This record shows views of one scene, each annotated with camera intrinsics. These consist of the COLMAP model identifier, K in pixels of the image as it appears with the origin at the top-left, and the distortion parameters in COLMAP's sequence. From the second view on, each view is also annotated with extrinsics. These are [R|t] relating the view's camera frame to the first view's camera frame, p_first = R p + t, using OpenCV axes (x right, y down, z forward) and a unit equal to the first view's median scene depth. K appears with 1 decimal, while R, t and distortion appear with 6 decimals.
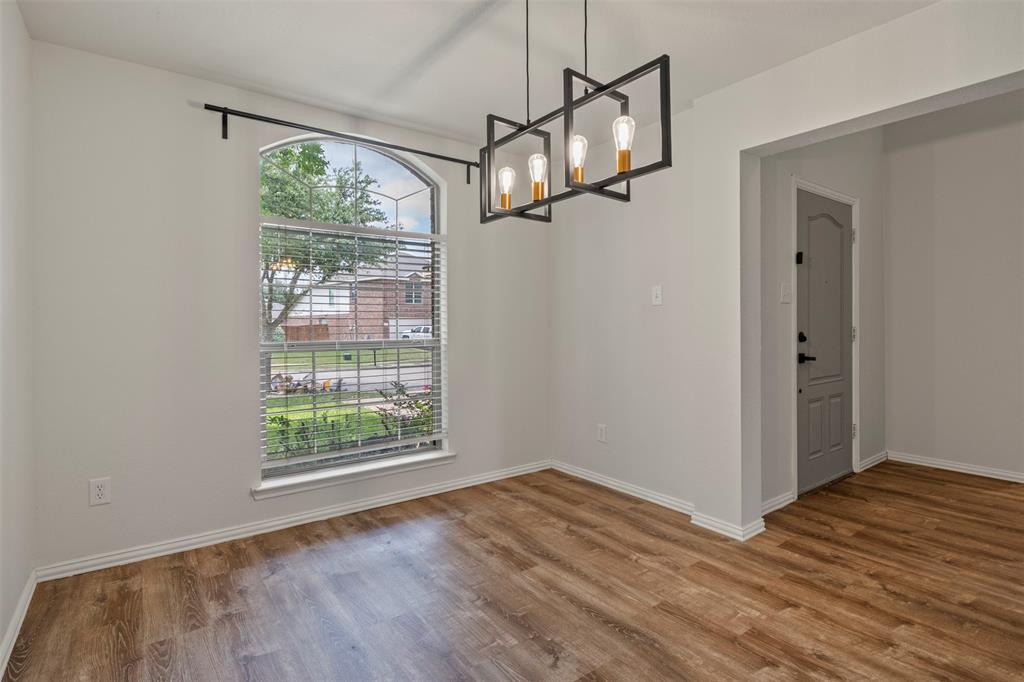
lens RADIAL K [[512.8, 0, 512.9], [0, 512.8, 324.1], [0, 0, 1]] dist [-0.001278, -0.000460]
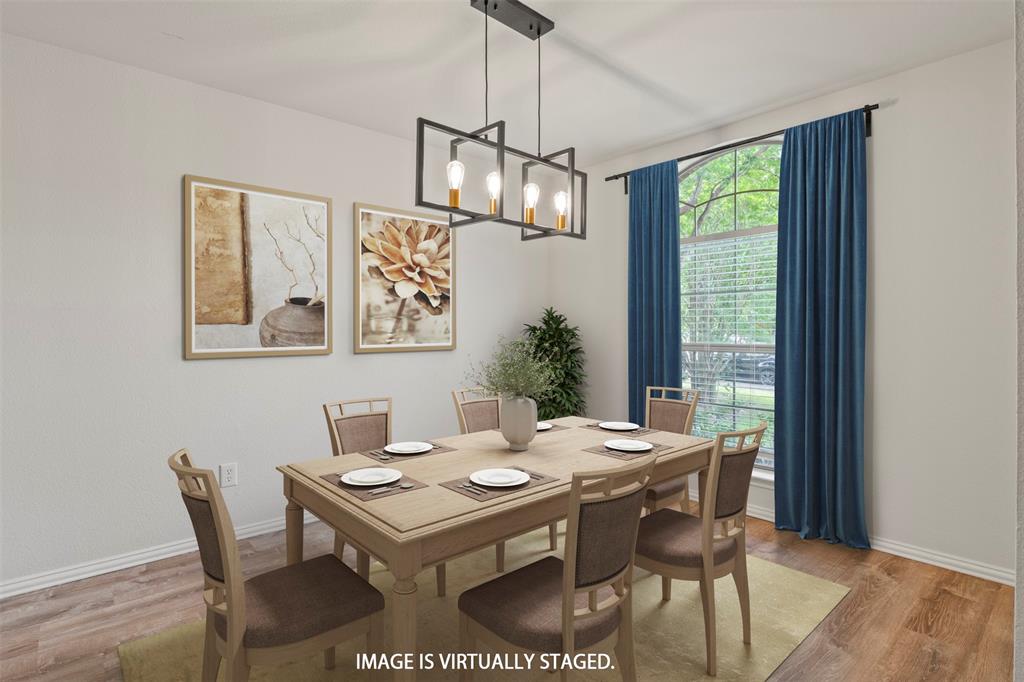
lens RADIAL K [[512.8, 0, 512.9], [0, 512.8, 324.1], [0, 0, 1]] dist [-0.001278, -0.000460]
pose [[0.084908, -0.002787, -0.996385, 0.694928], [0.002866, 0.999993, -0.002553, -0.004257], [0.996385, -0.002639, 0.084915, 0.493725]]
